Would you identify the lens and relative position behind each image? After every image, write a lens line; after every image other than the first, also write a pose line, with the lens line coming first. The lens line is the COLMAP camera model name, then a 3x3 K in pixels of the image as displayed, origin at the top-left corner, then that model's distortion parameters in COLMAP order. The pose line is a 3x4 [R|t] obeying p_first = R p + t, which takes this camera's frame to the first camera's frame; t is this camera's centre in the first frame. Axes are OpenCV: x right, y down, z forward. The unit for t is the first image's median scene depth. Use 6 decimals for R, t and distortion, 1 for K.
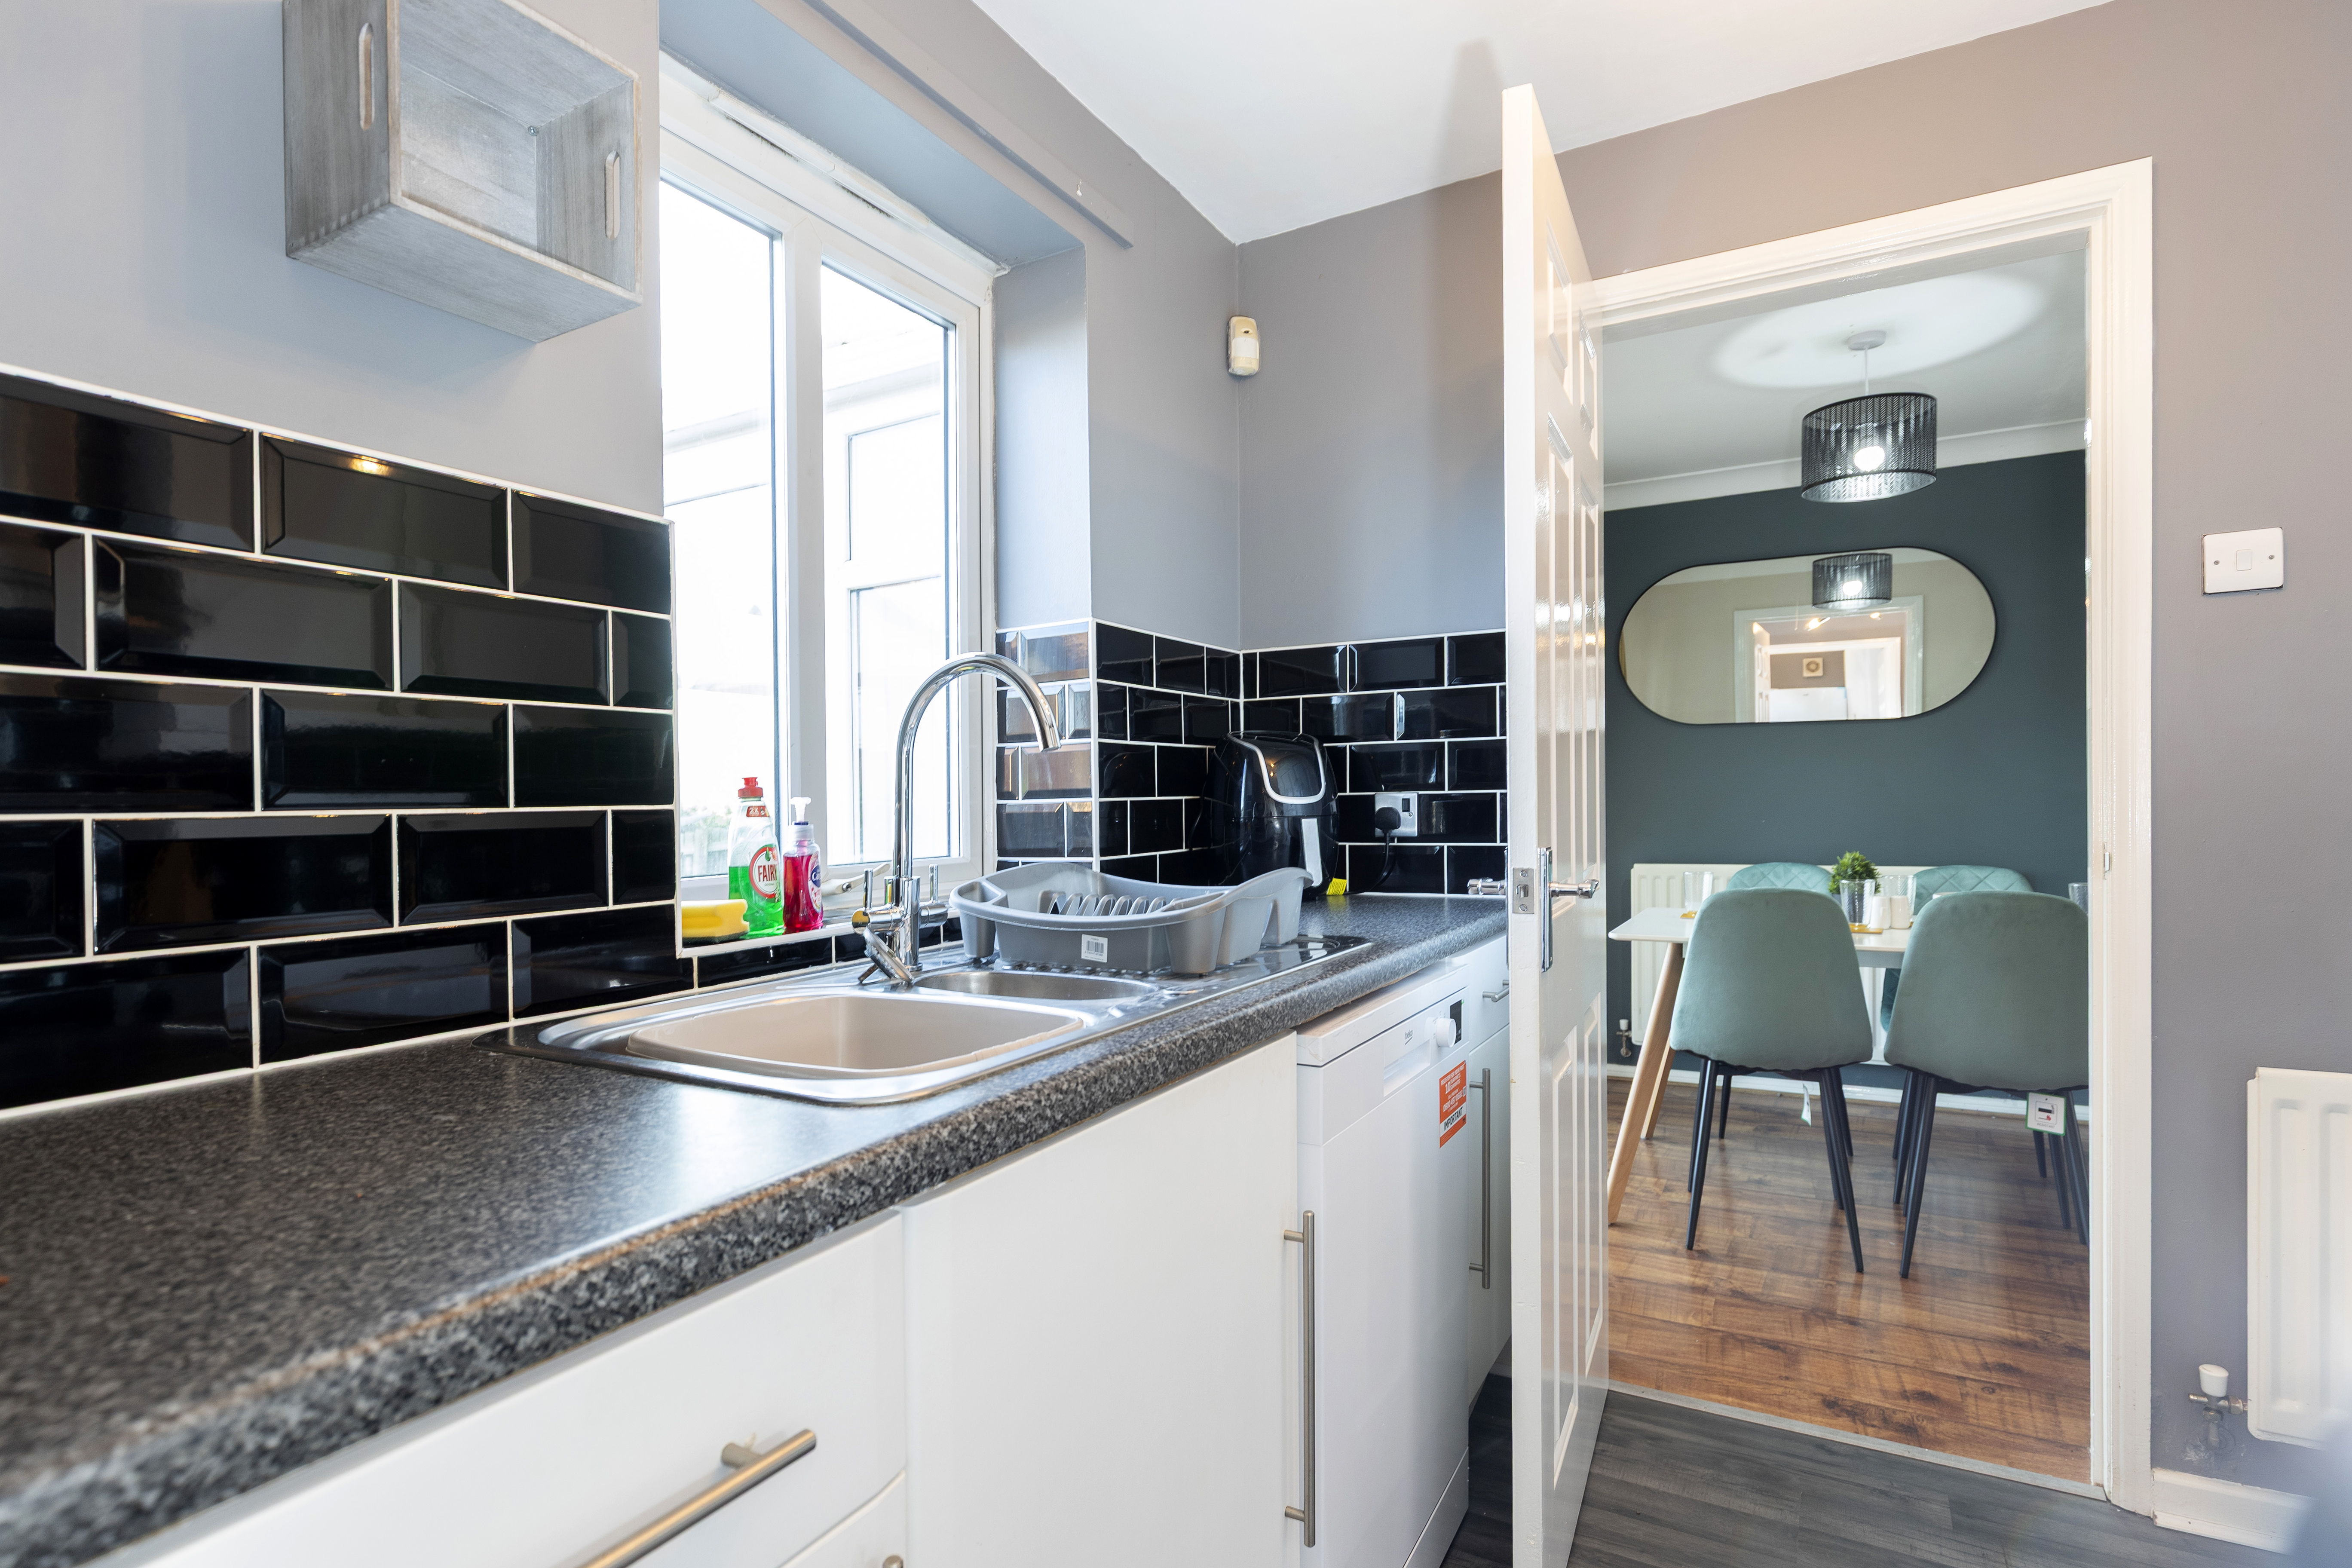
lens RADIAL K [[1133.5, 0, 1176.0], [0, 1133.5, 784.0], [0, 0, 1]] dist [-0.012585, 0.000602]
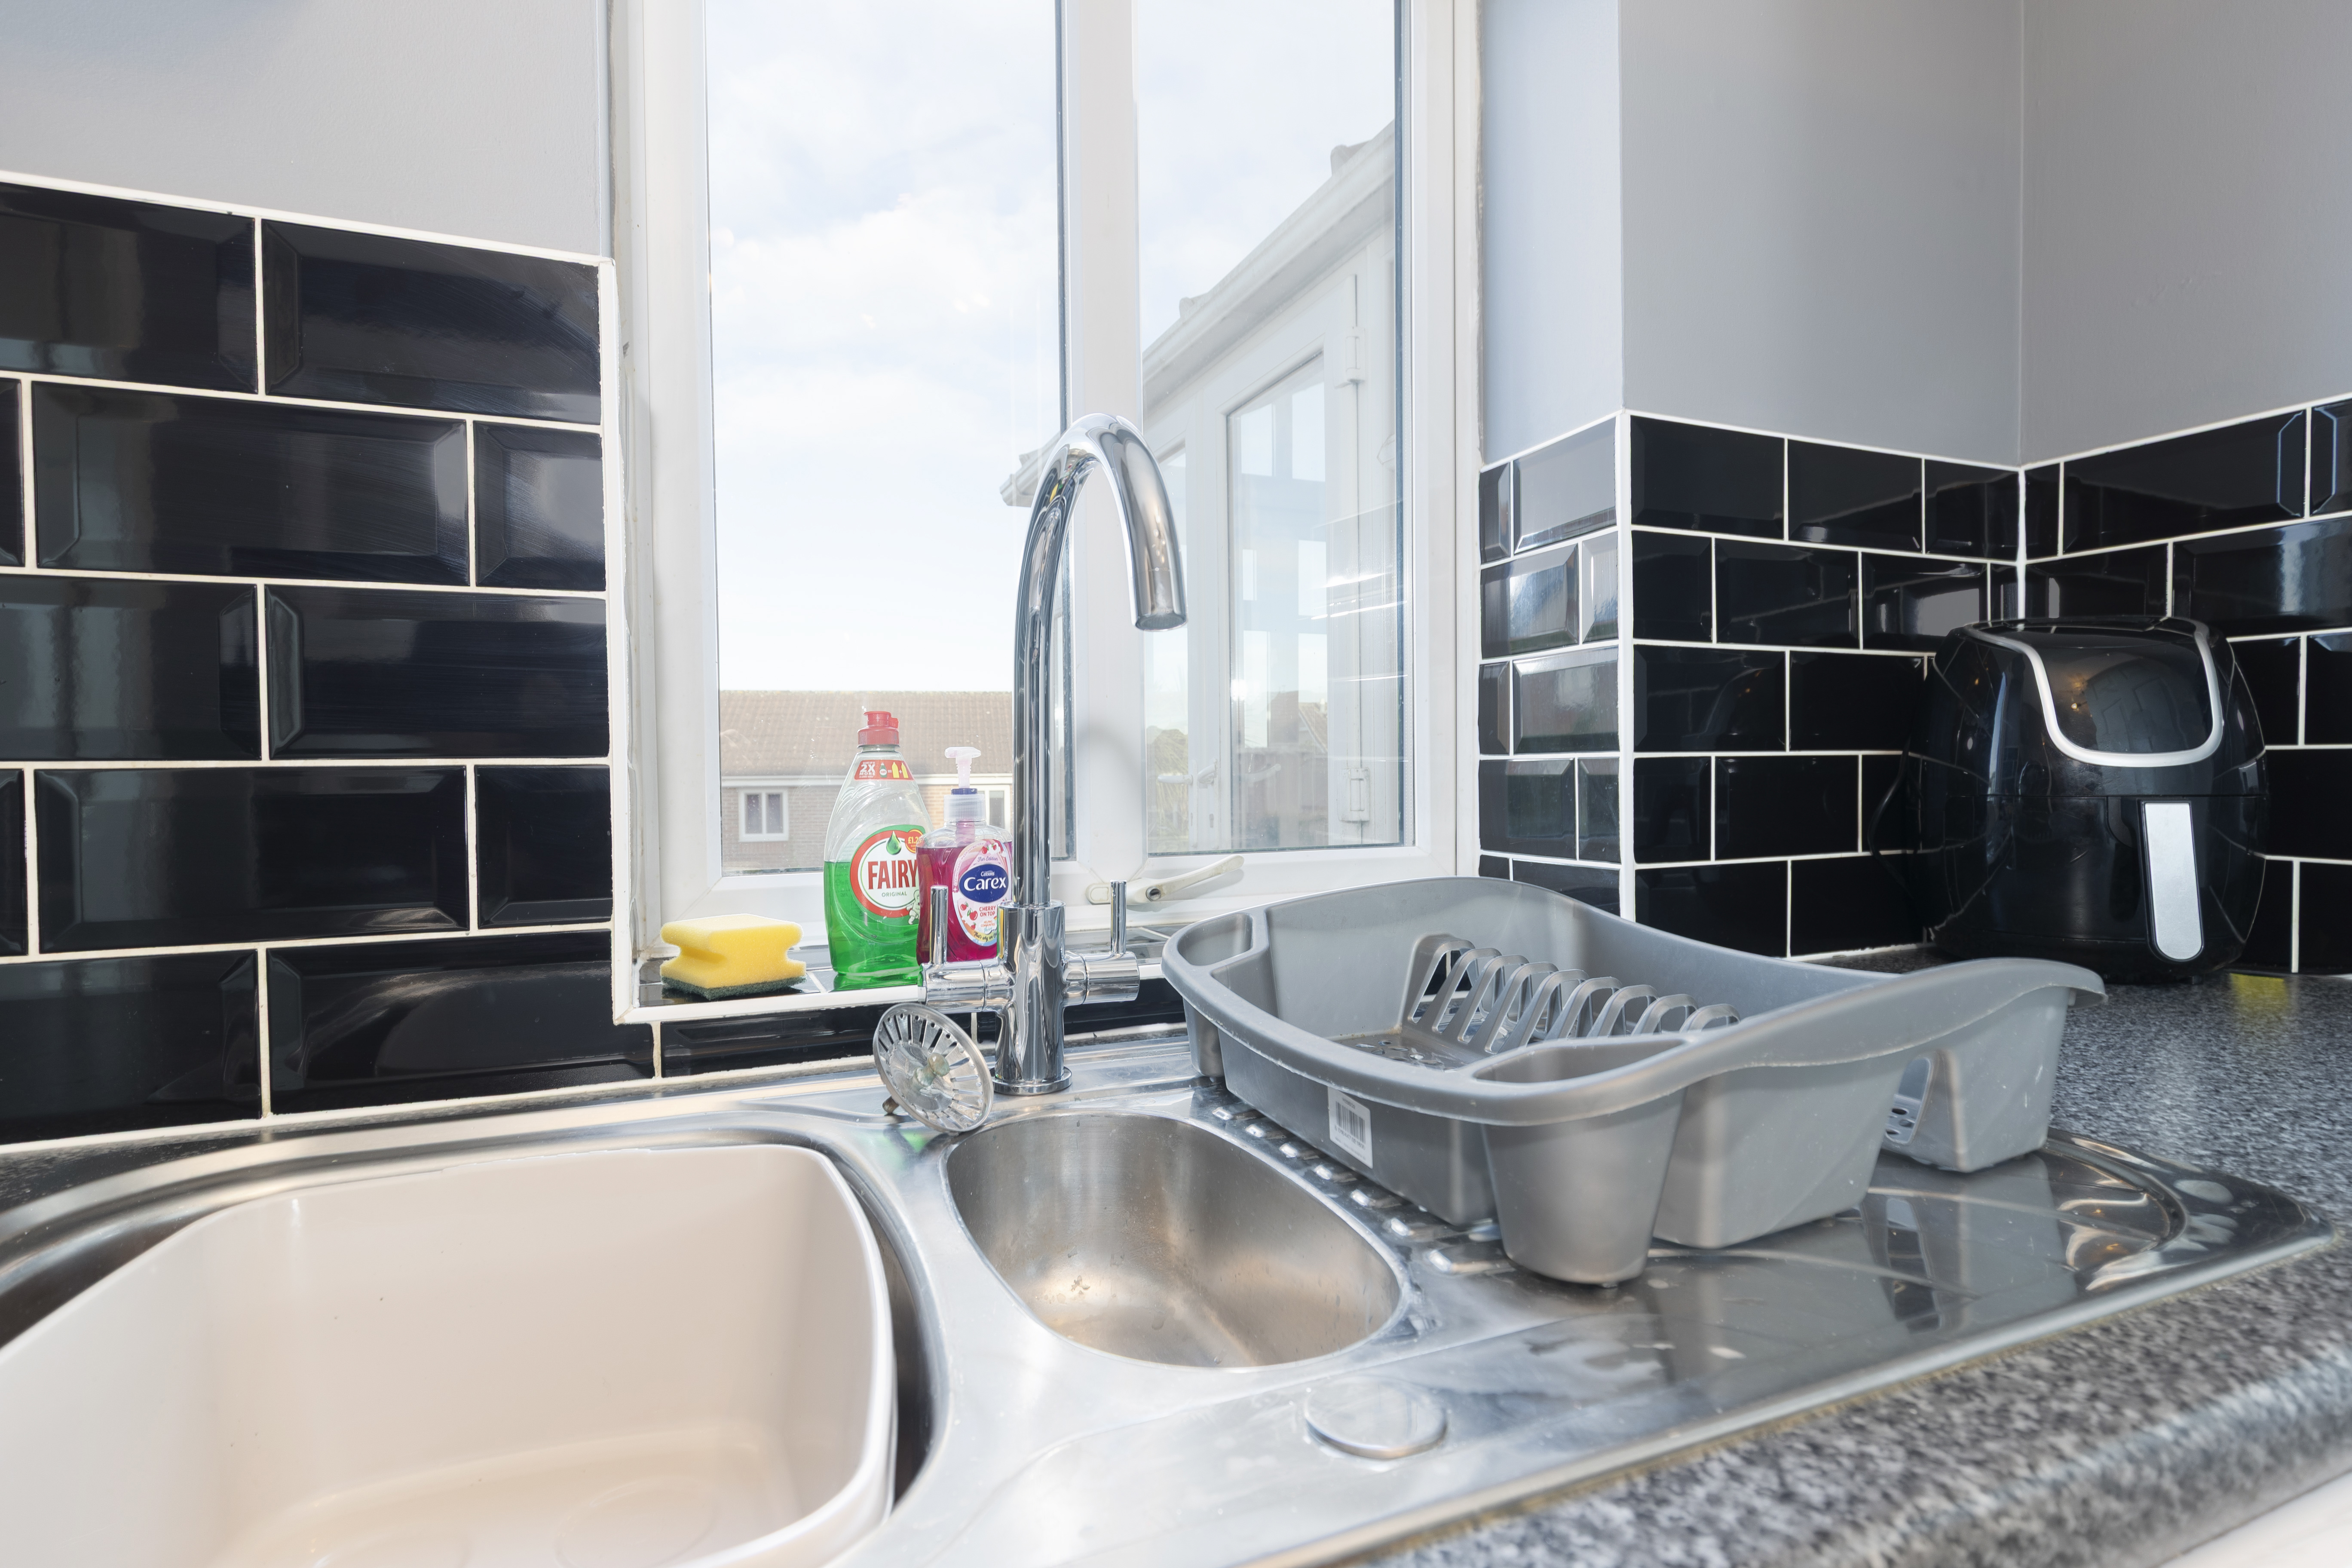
lens RADIAL K [[1133.5, 0, 1176.0], [0, 1133.5, 784.0], [0, 0, 1]] dist [-0.012585, 0.000602]
pose [[0.792221, 0.021893, -0.609842, 0.080713], [0.002102, 0.999252, 0.038603, 0.006205], [0.610231, -0.031864, 0.791582, 0.434919]]
